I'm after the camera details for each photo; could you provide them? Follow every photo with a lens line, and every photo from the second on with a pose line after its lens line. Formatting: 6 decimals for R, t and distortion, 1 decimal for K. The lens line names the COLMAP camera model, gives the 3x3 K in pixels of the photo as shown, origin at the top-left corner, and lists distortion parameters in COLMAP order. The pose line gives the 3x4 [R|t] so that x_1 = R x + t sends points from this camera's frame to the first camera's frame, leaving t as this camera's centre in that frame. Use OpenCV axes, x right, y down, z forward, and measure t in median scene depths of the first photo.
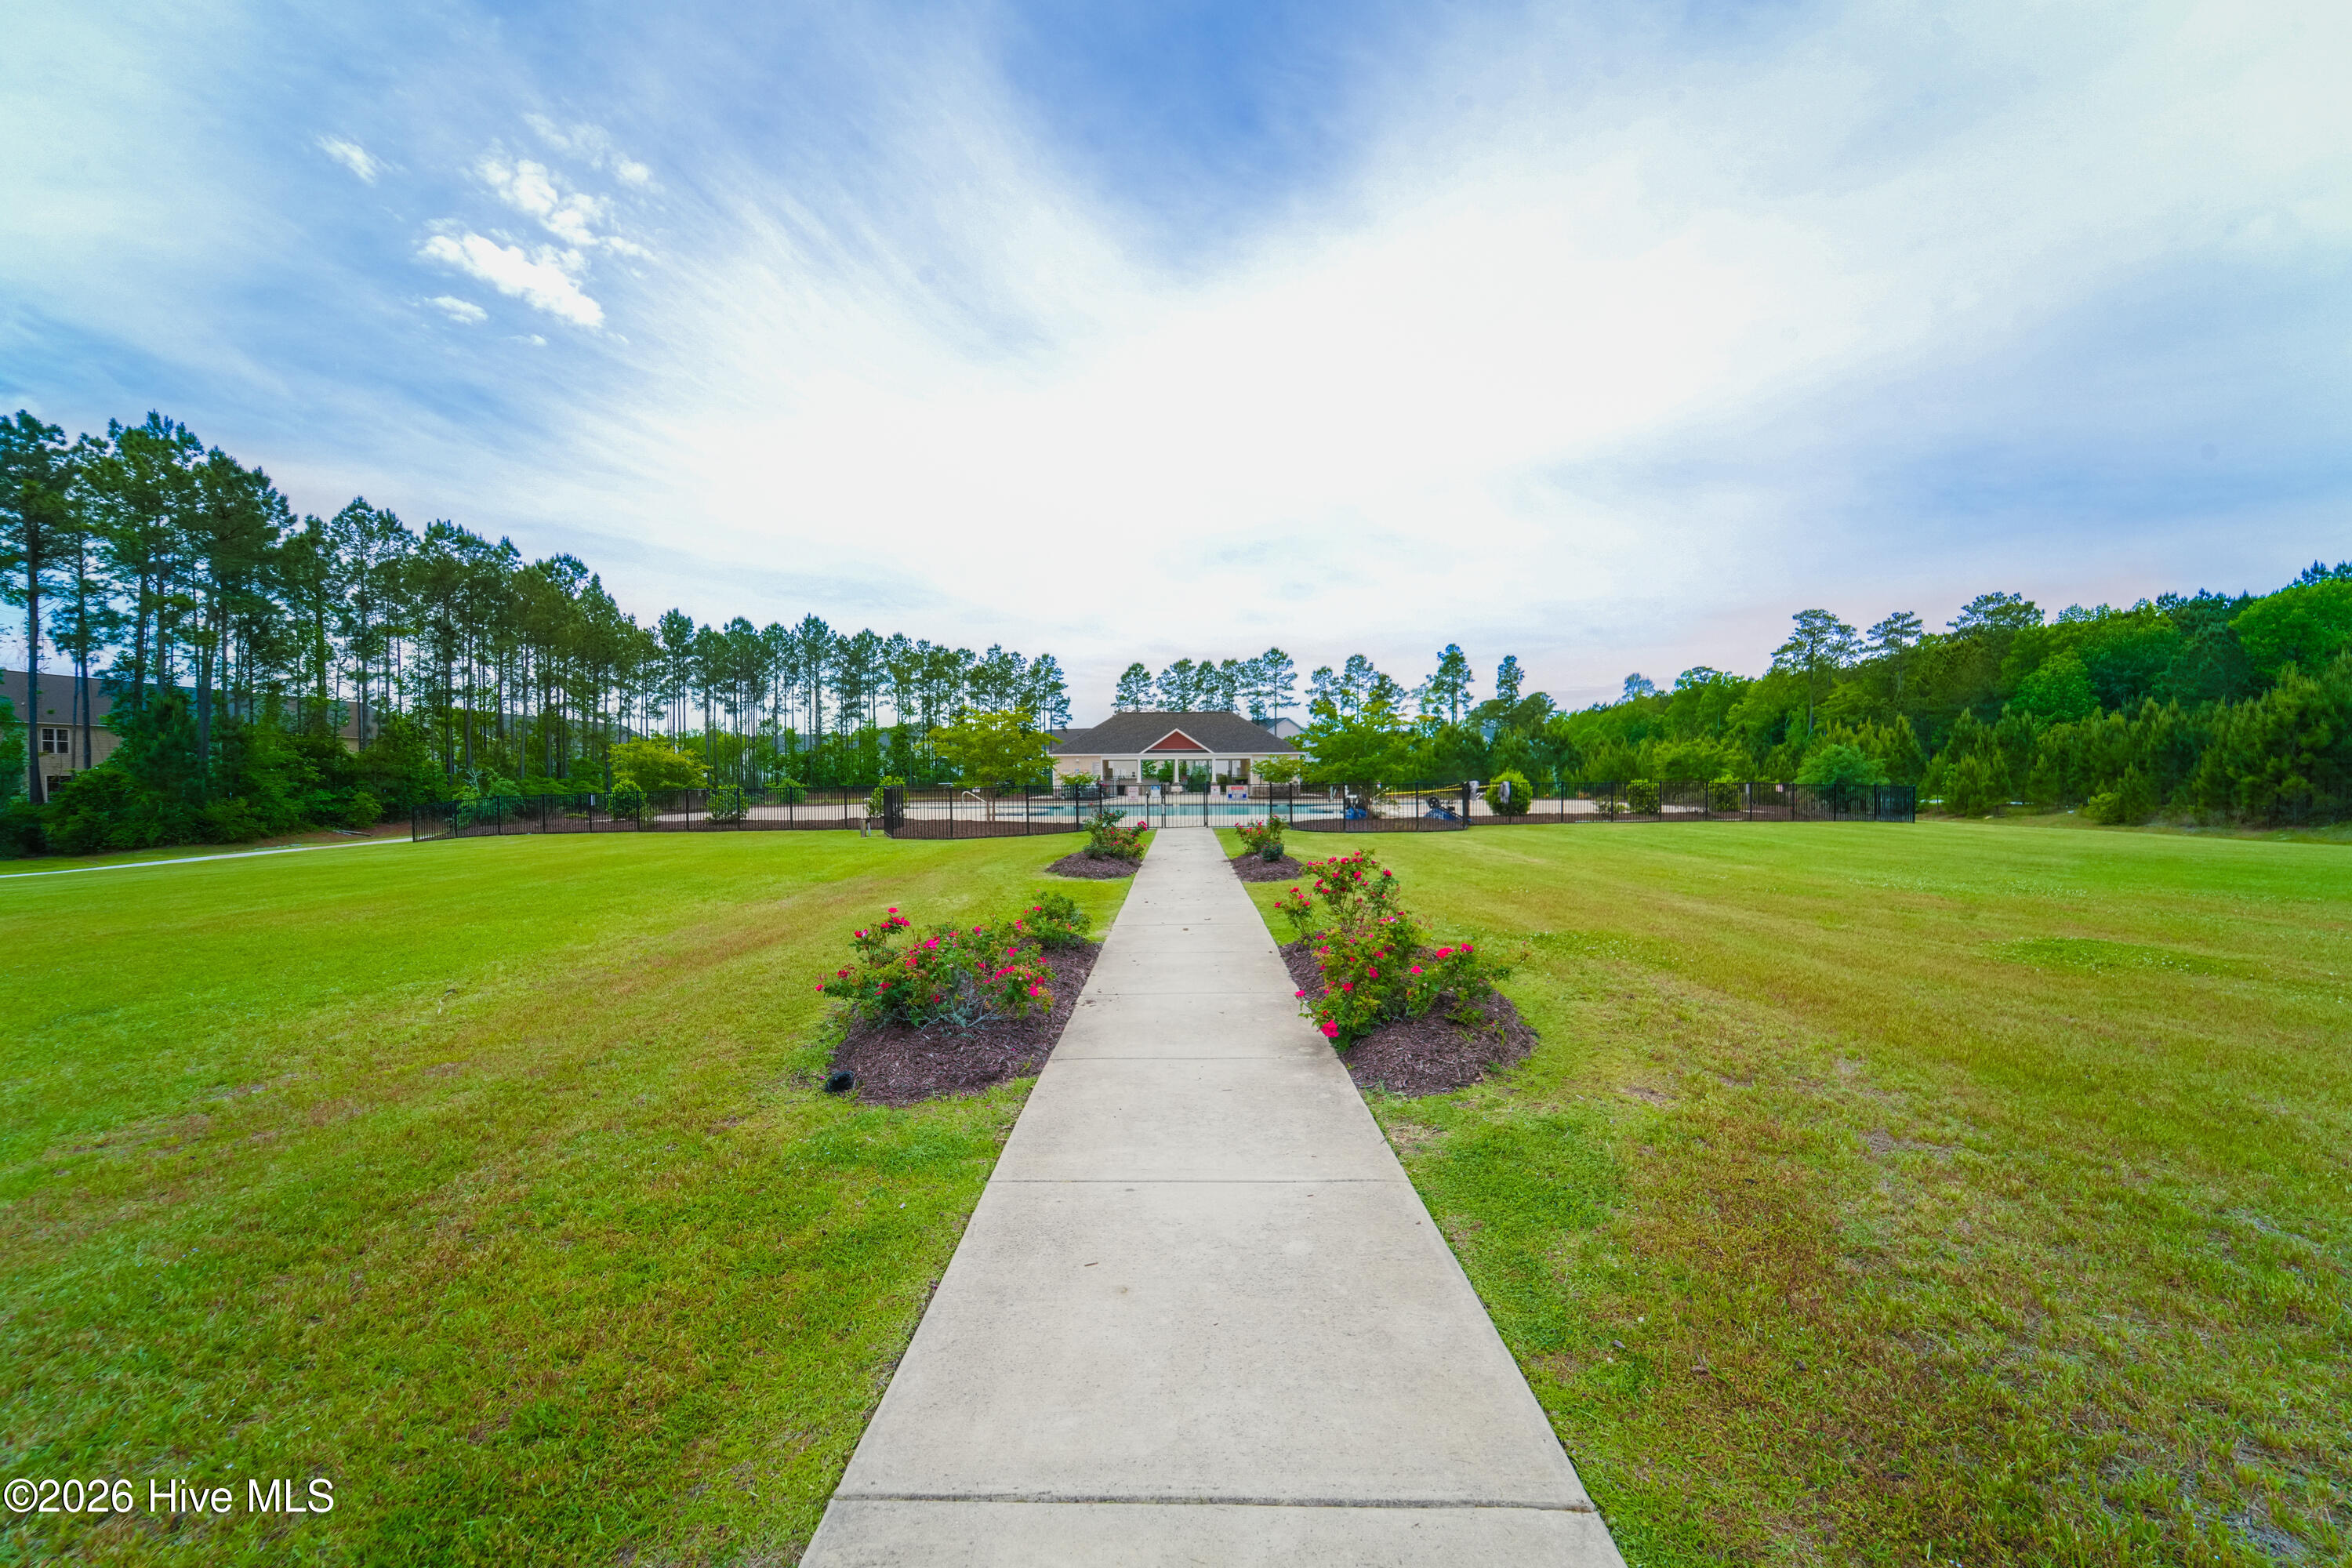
lens RADIAL K [[947.8, 0, 1176.0], [0, 947.8, 784.0], [0, 0, 1]] dist [0.000281, 0.000000]
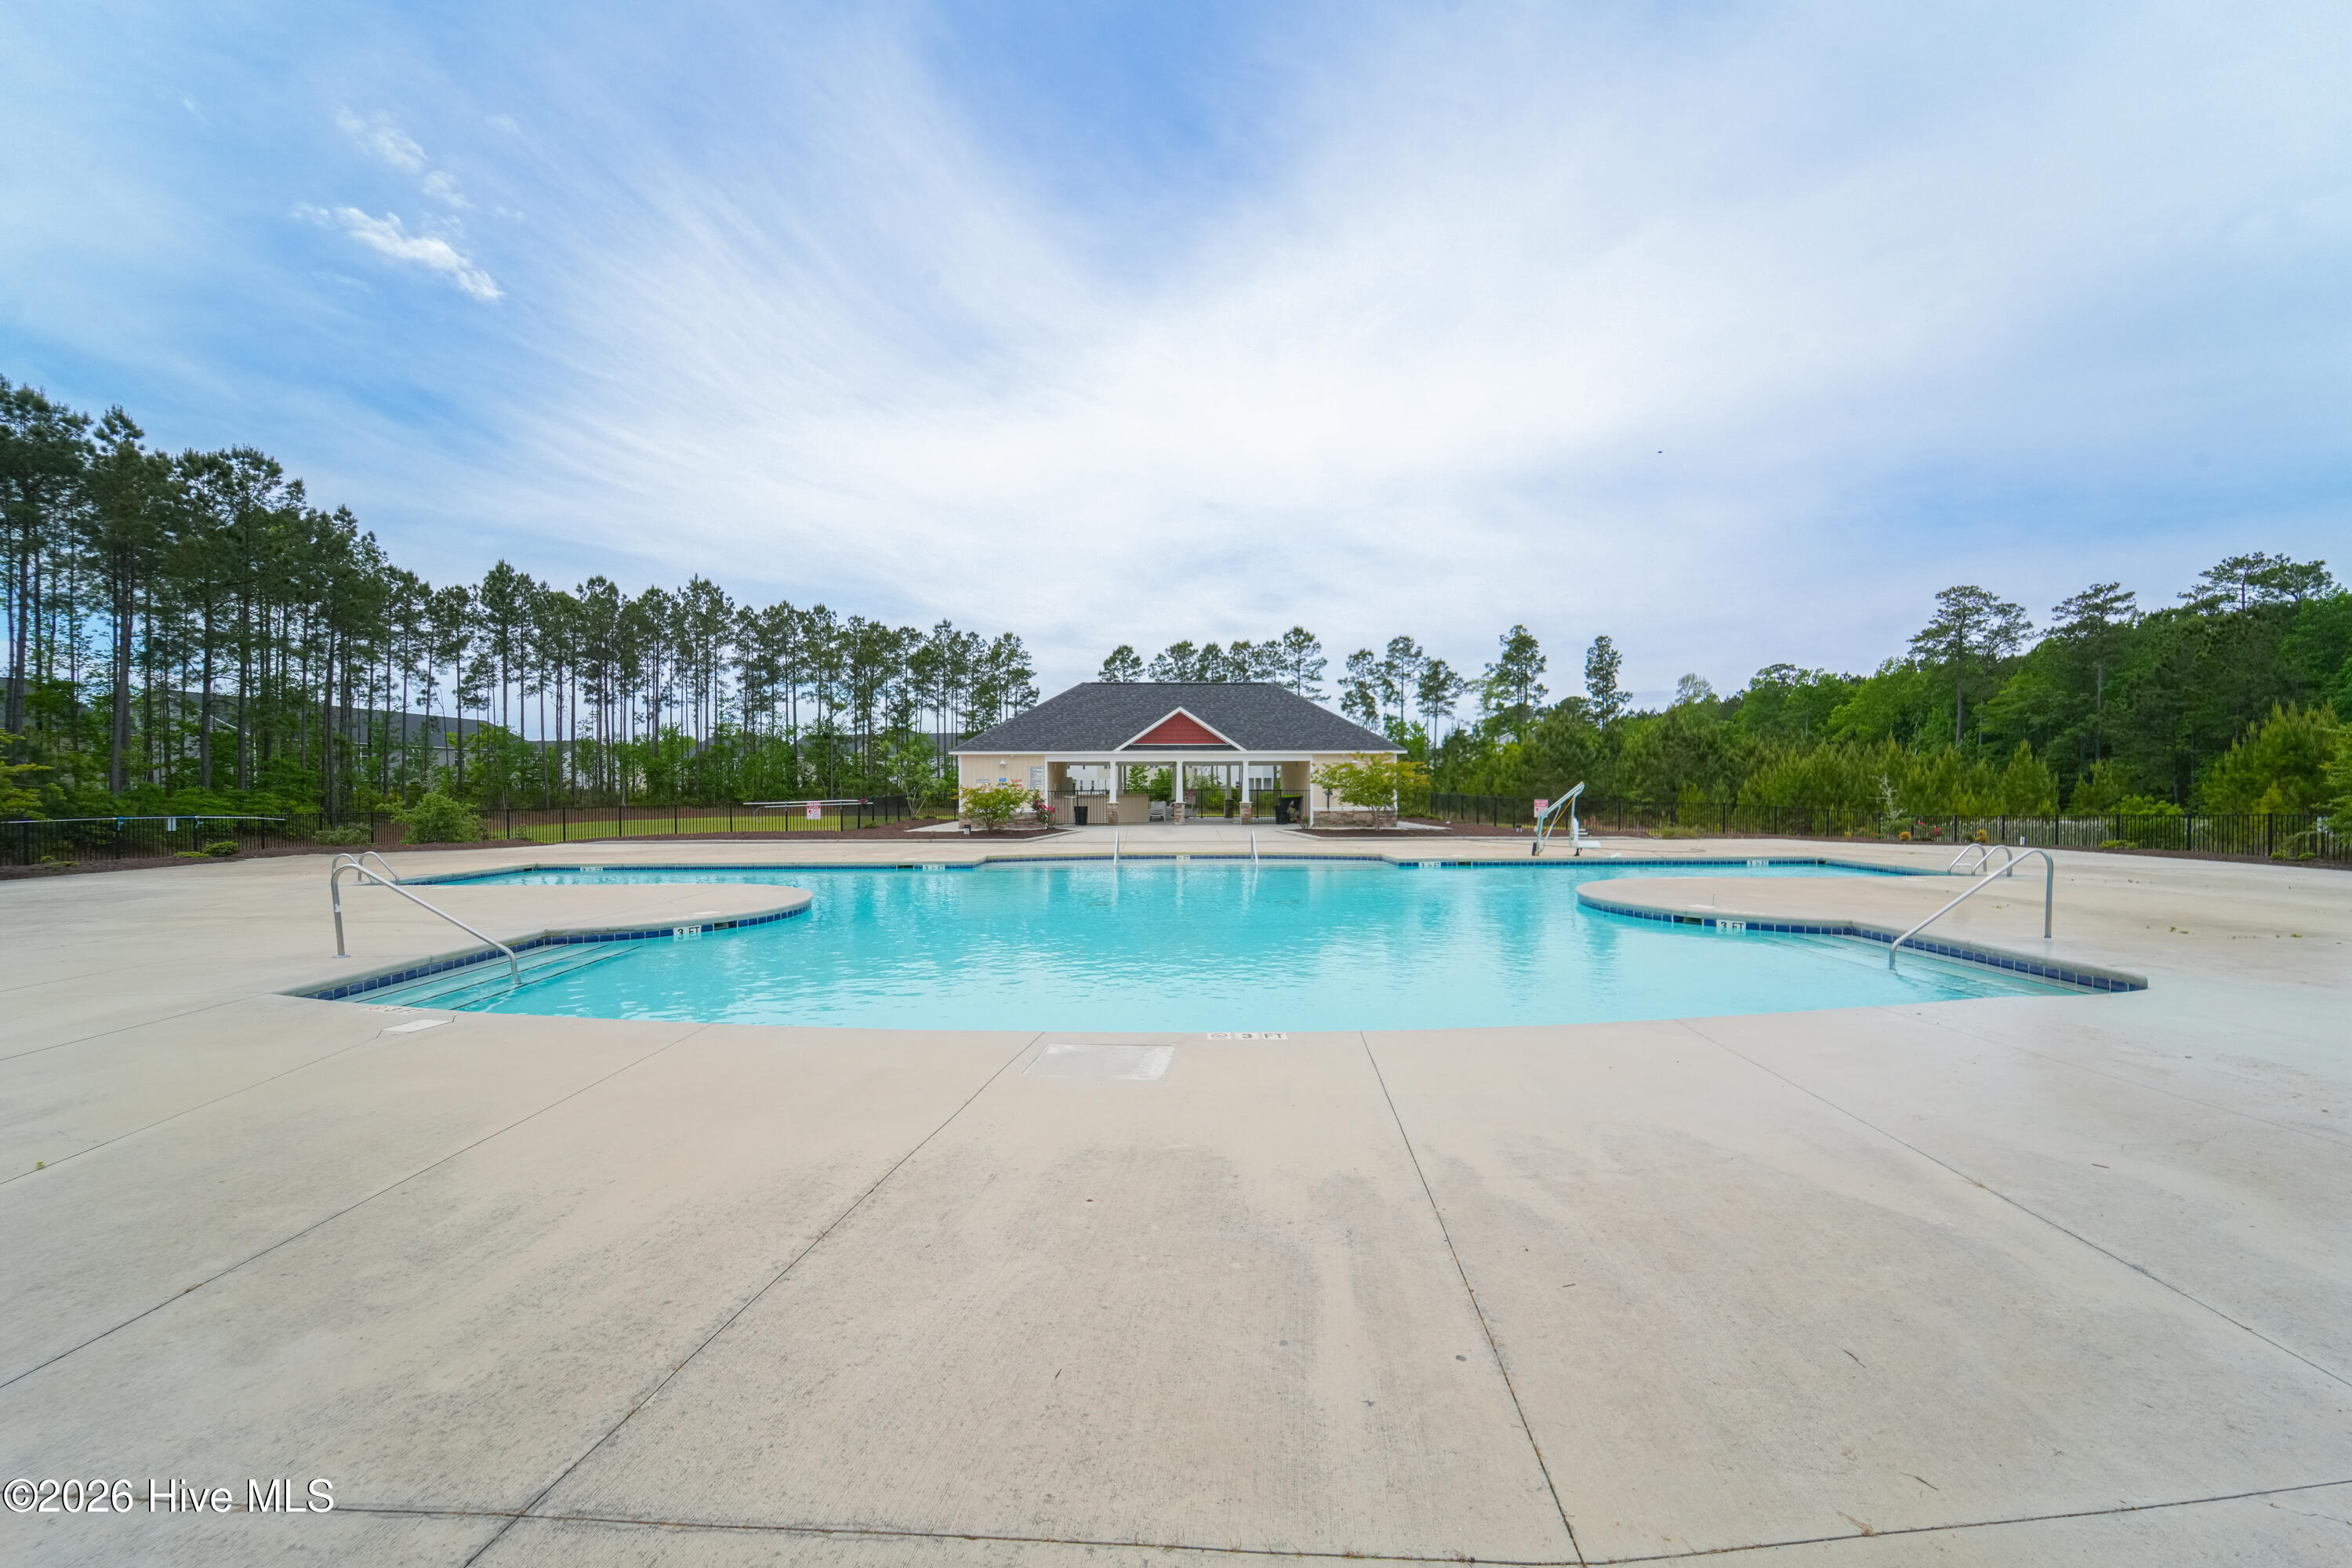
lens RADIAL K [[947.8, 0, 1176.0], [0, 947.8, 784.0], [0, 0, 1]] dist [0.000281, 0.000000]
pose [[0.999964, 0.005068, 0.006788, -0.002573], [-0.004992, 0.999925, -0.011204, -0.003127], [-0.006845, 0.011170, 0.999914, 0.210389]]
